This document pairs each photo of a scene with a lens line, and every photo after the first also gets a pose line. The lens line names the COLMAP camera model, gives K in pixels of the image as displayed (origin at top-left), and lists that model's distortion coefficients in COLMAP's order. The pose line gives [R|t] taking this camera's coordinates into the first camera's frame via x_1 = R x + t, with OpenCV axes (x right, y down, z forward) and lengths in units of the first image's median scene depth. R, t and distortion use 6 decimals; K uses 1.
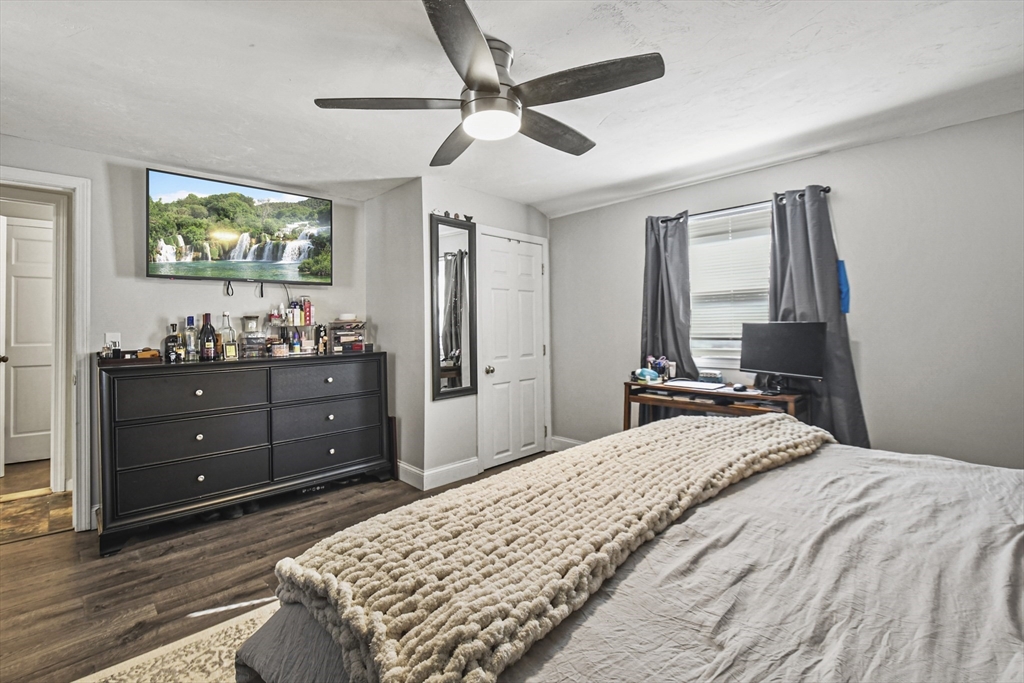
lens RADIAL K [[453.3, 0, 509.6], [0, 453.3, 322.0], [0, 0, 1]] dist [0.018696, -0.018122]
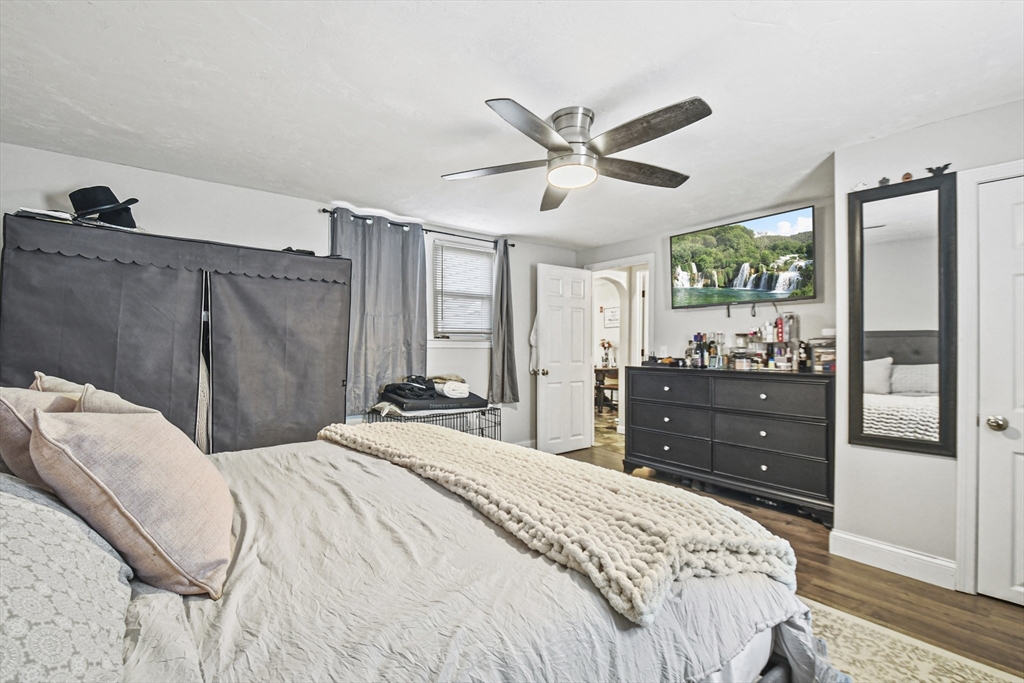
lens RADIAL K [[458.0, 0, 504.2], [0, 458.0, 345.9], [0, 0, 1]] dist [0.021591, -0.018070]
pose [[-0.098012, 0.014116, -0.995085, 0.655779], [0.007169, 0.999883, 0.013478, -0.001458], [0.995159, -0.005813, -0.098101, 0.519405]]
